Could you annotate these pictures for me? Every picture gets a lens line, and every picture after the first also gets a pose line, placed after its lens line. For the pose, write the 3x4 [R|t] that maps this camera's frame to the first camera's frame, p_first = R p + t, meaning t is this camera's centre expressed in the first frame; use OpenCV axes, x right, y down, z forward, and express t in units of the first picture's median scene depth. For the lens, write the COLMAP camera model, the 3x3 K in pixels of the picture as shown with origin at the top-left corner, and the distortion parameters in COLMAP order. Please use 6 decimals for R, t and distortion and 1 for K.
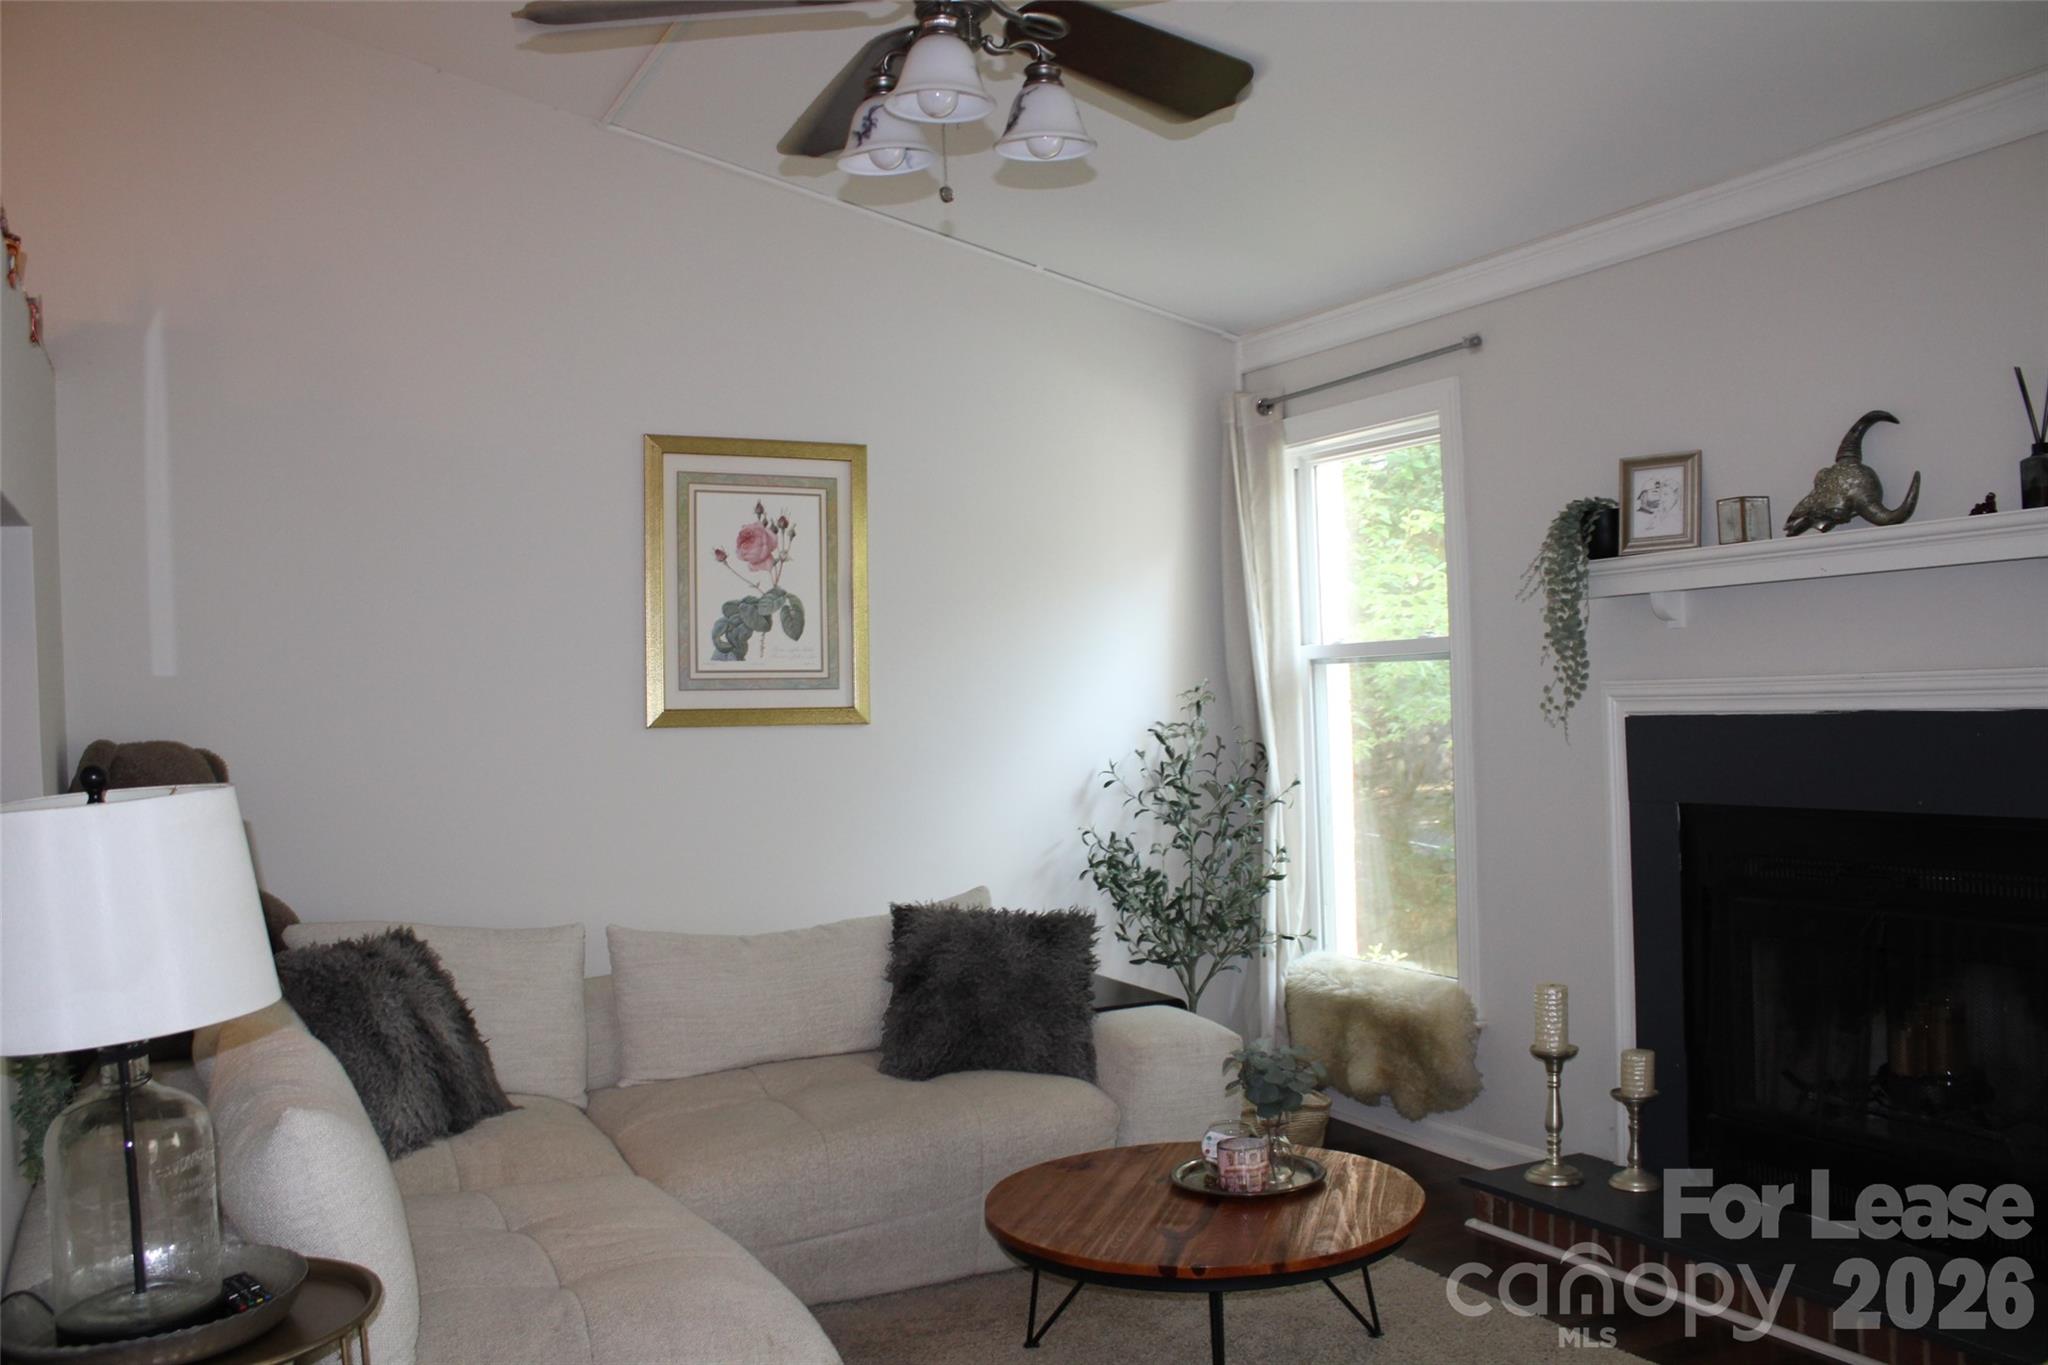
lens RADIAL K [[1730.9, 0, 1029.0], [0, 1730.9, 695.1], [0, 0, 1]] dist [-0.138477, 0.095437]
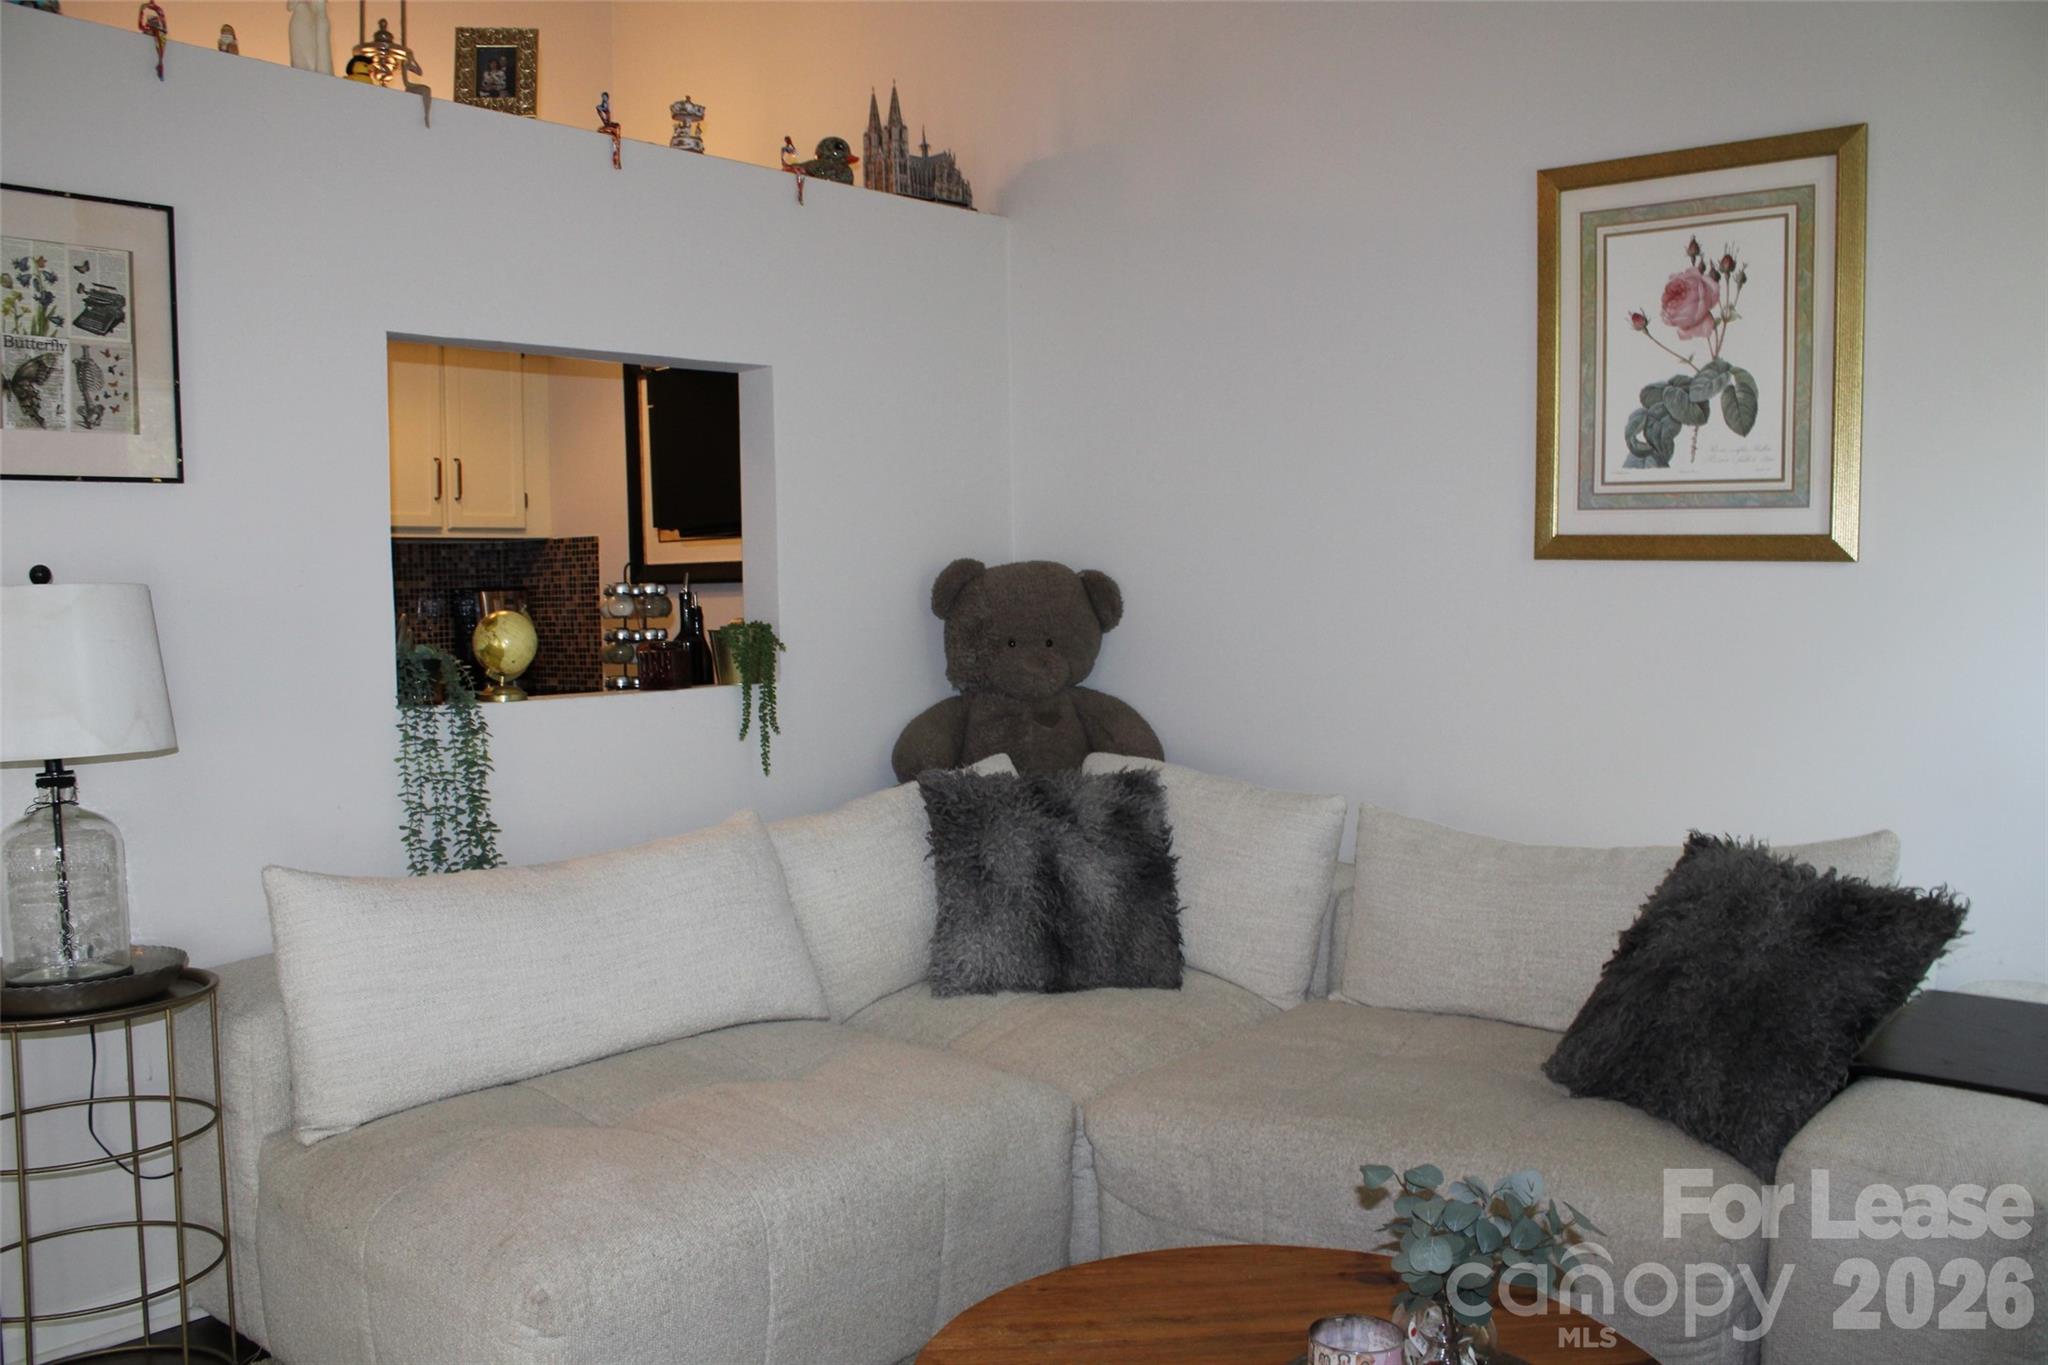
lens RADIAL K [[1730.9, 0, 1010.3], [0, 1730.9, 686.4], [0, 0, 1]] dist [-0.138477, 0.095437]
pose [[0.370026, 0.082923, -0.925313, 0.391158], [-0.001161, 0.996049, 0.088798, 0.008235], [0.929021, -0.031783, 0.368660, 0.493167]]
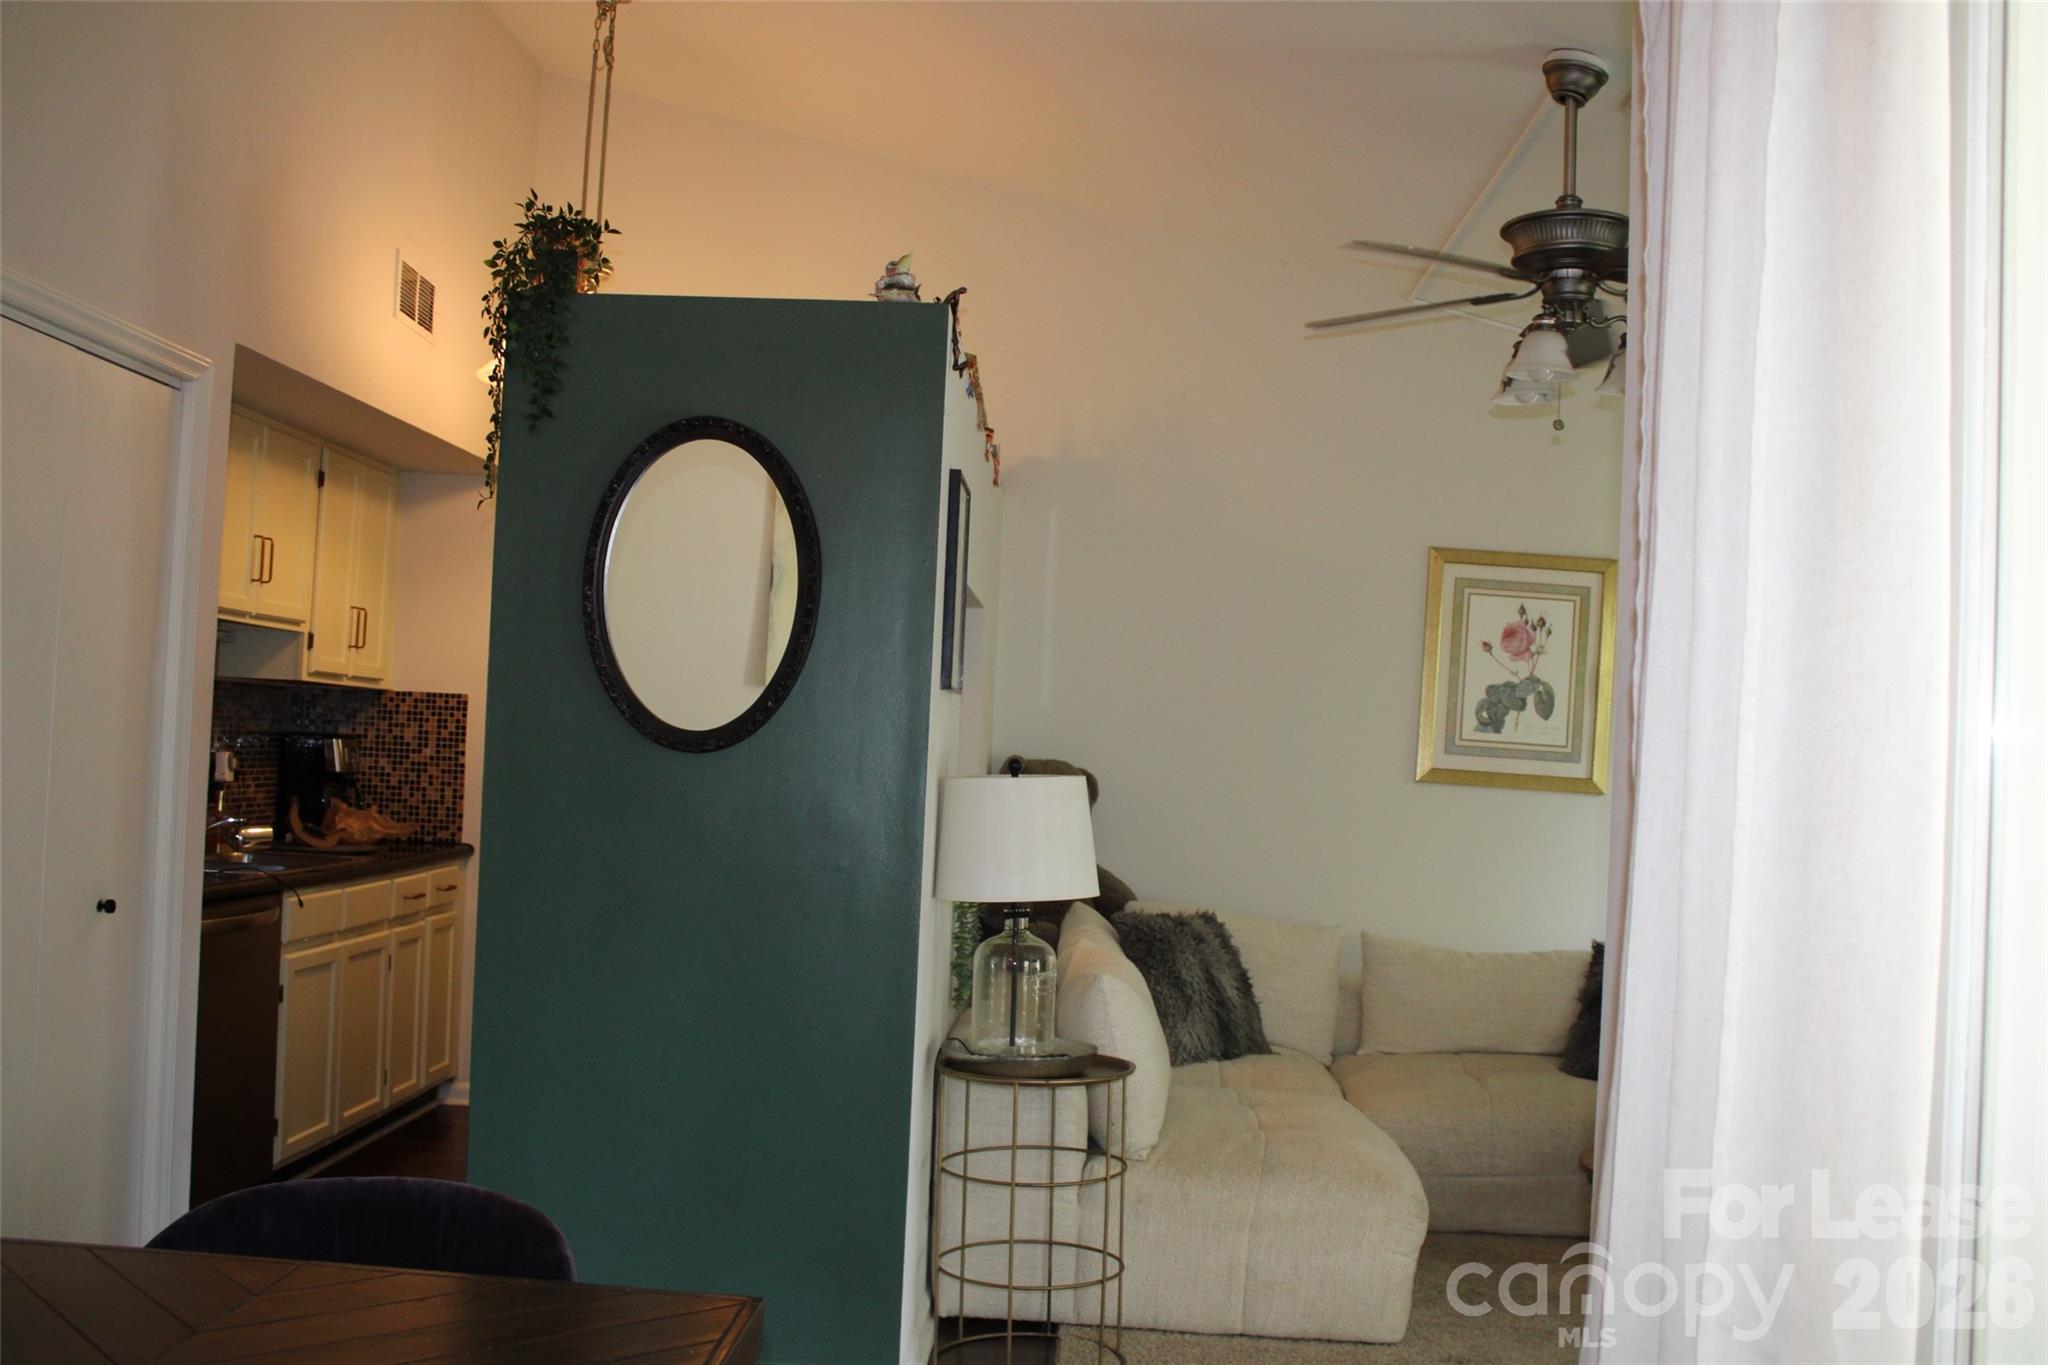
lens RADIAL K [[1938.0, 0, 1033.1], [0, 1938.0, 693.5], [0, 0, 1]] dist [-0.081786, 0.000000]
pose [[0.876781, 0.061822, -0.476899, 0.196173], [-0.079385, 0.996703, -0.016743, 0.000838], [0.474292, 0.052539, 0.878799, -0.362593]]
